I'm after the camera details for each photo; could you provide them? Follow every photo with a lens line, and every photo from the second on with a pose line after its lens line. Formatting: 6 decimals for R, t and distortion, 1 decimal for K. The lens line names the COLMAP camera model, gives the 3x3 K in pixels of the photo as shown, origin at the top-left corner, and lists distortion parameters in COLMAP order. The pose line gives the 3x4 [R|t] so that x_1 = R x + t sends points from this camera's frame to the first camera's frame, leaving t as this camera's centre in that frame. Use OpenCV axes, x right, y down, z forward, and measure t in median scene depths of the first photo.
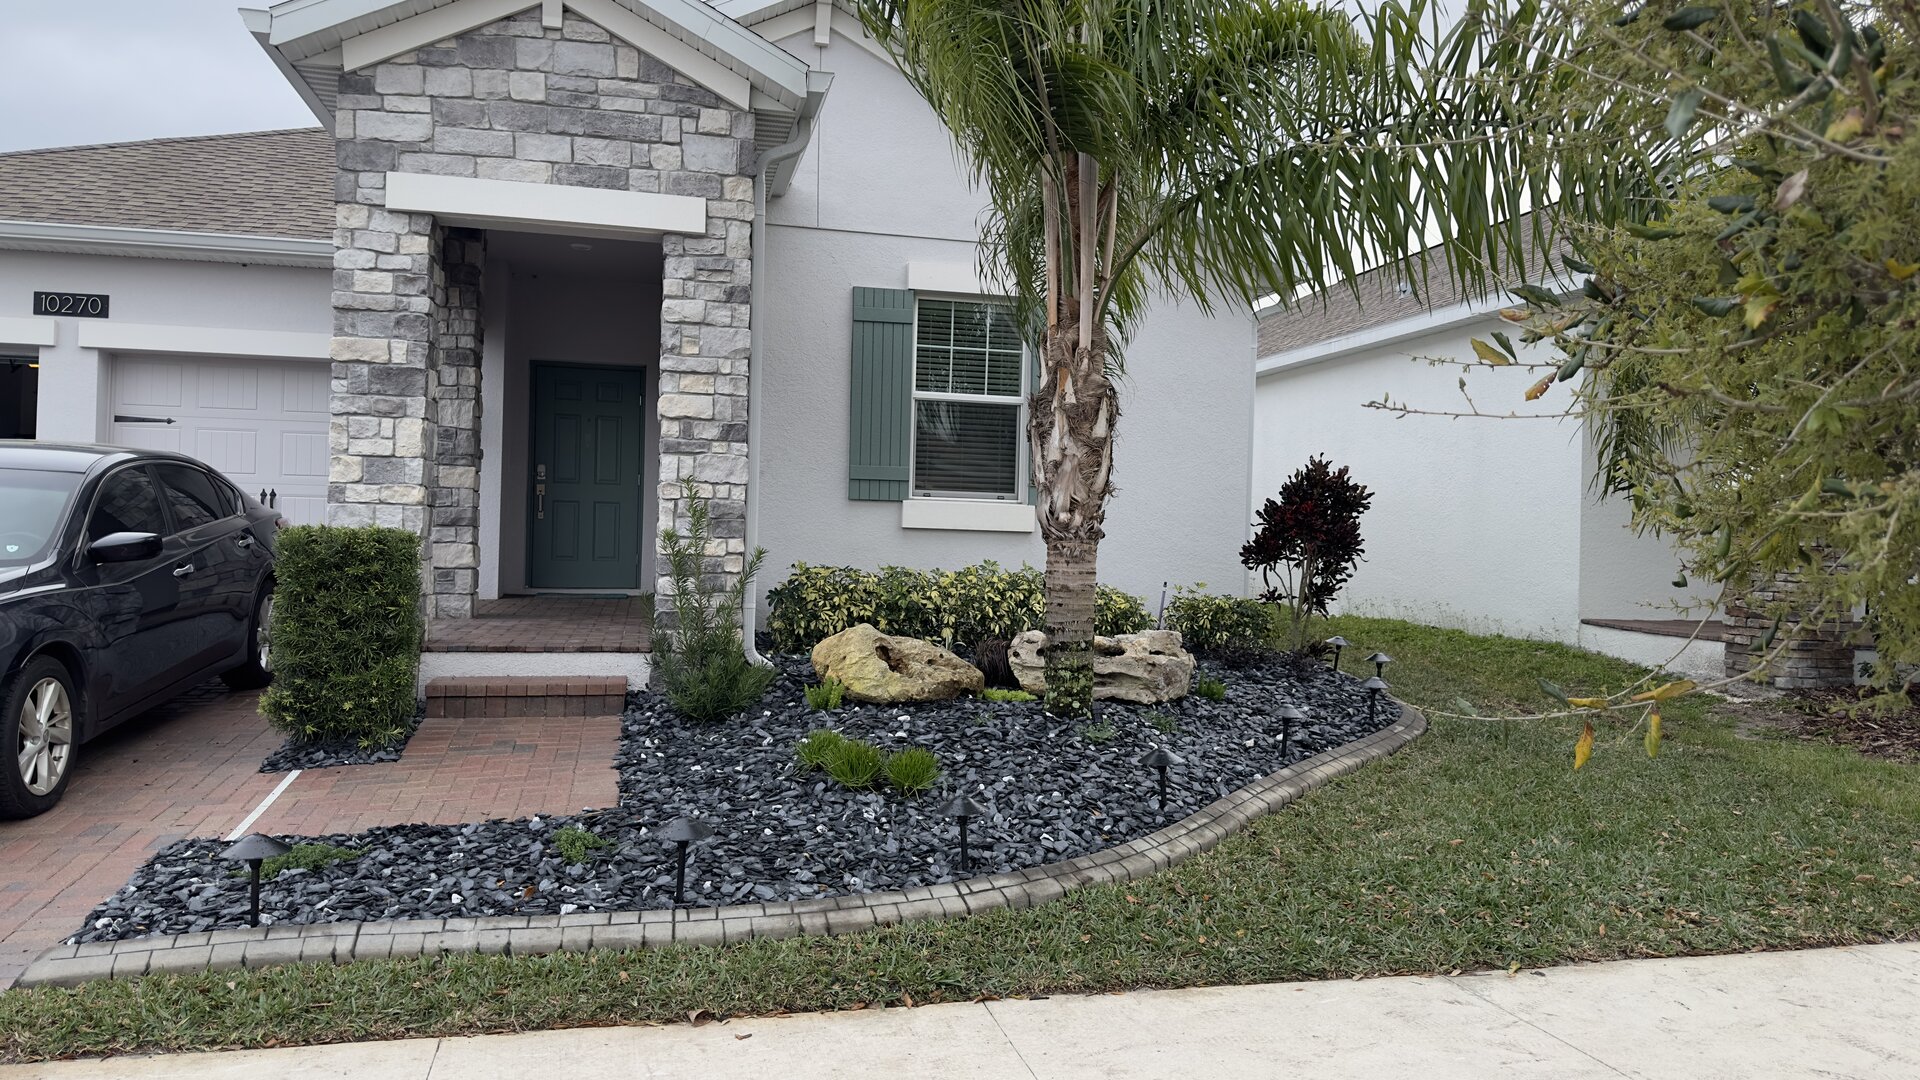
lens RADIAL K [[1348.9, 0, 959.6], [0, 1348.9, 530.2], [0, 0, 1]] dist [0.075916, -0.109010]
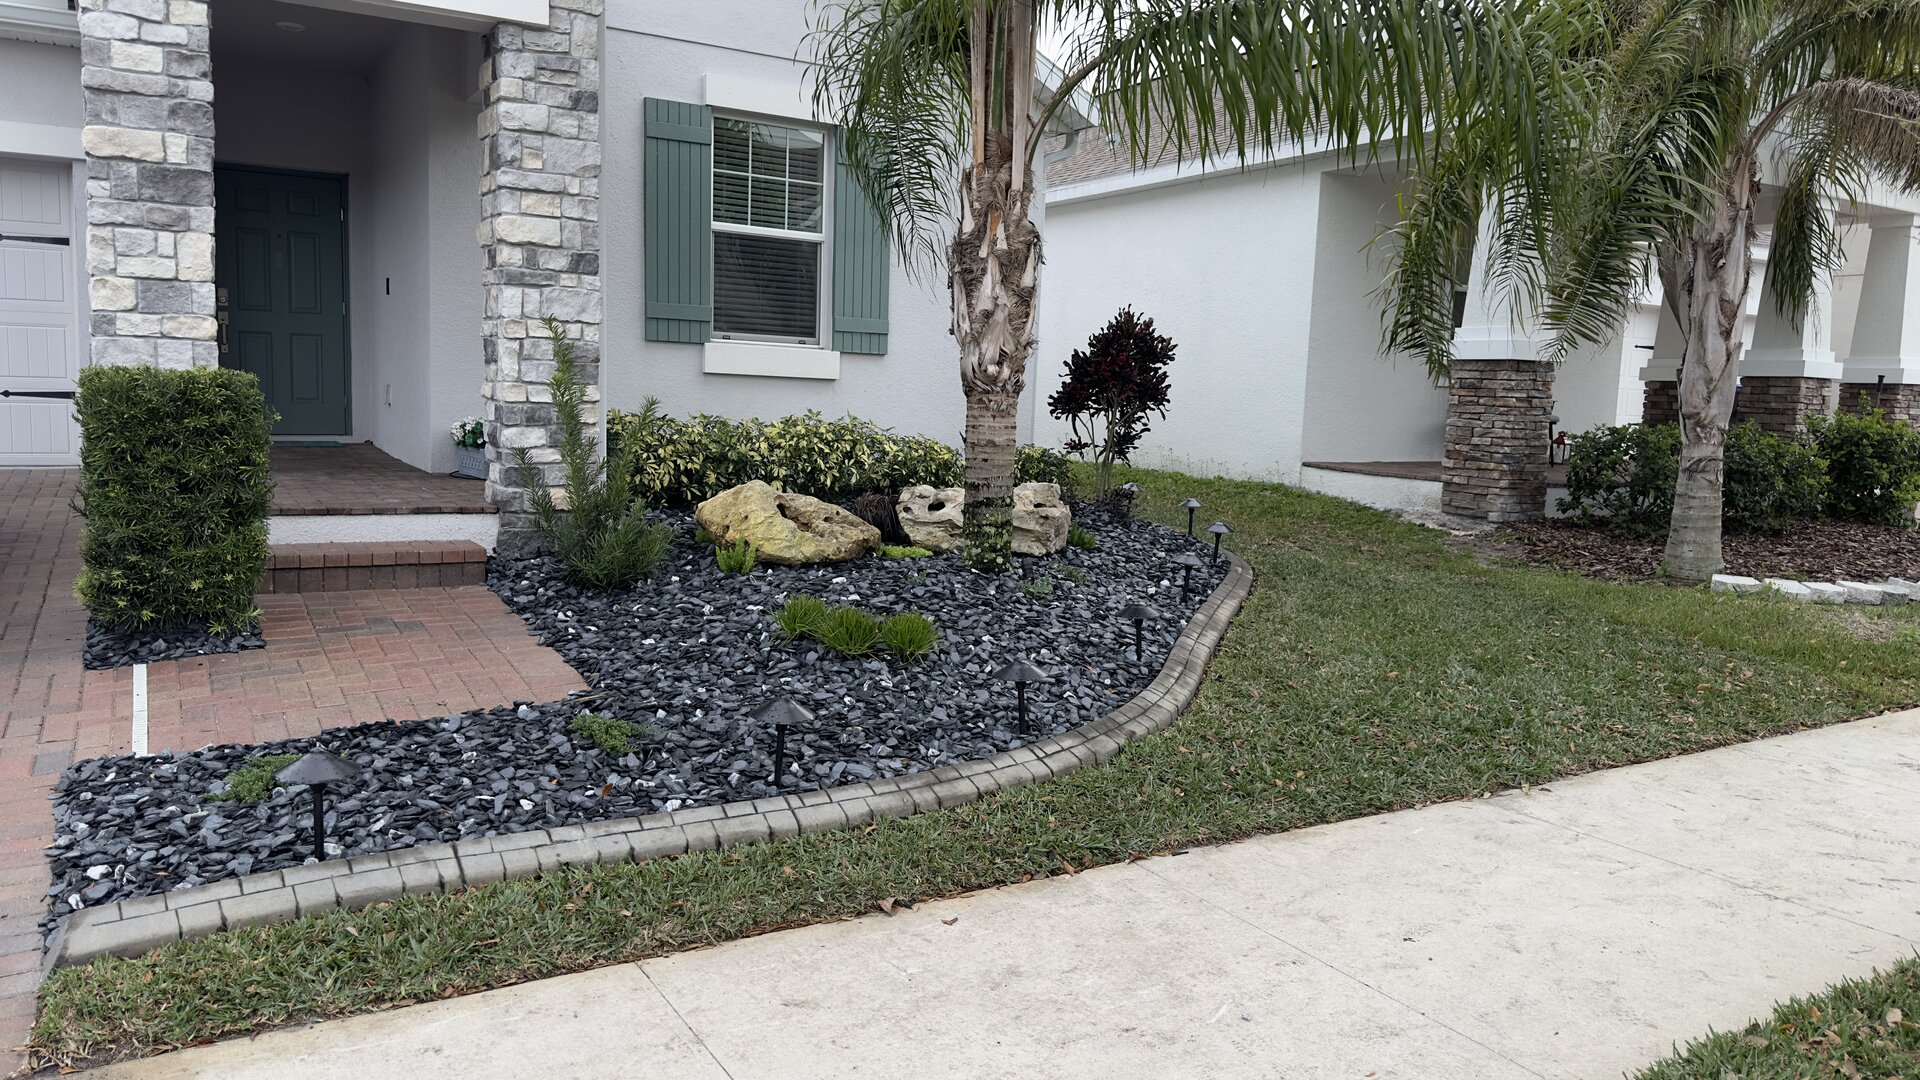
lens RADIAL K [[1348.9, 0, 980.3], [0, 1348.9, 555.6], [0, 0, 1]] dist [0.075916, -0.109010]
pose [[0.953858, -0.028162, 0.298933, -0.211638], [-0.012799, 0.990873, 0.134188, -0.006493], [-0.299984, -0.131823, 0.944792, 0.063118]]
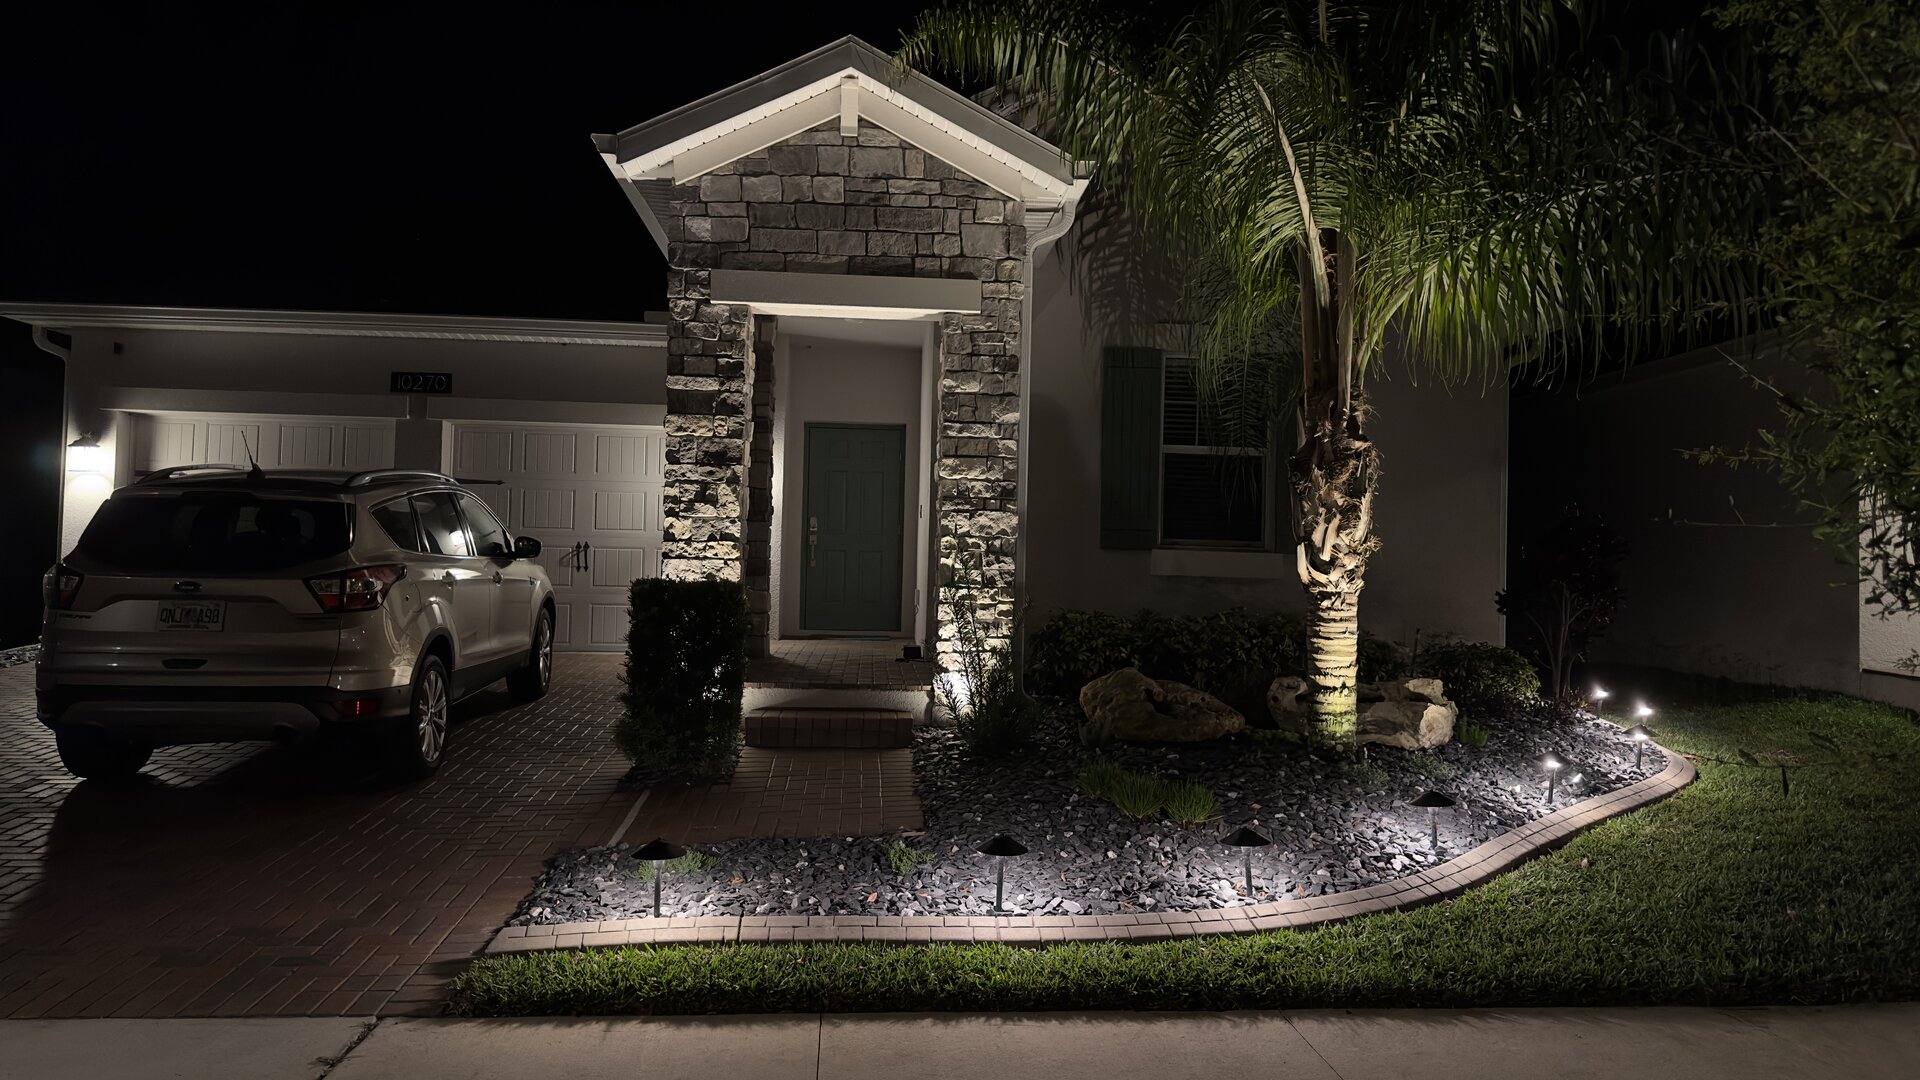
lens RADIAL K [[1348.9, 0, 955.9], [0, 1348.9, 535.1], [0, 0, 1]] dist [0.075916, -0.109010]
pose [[0.986697, -0.007526, -0.162397, -0.032565], [0.003304, 0.999650, -0.026254, -0.008229], [0.162538, 0.025369, 0.986376, -0.085016]]
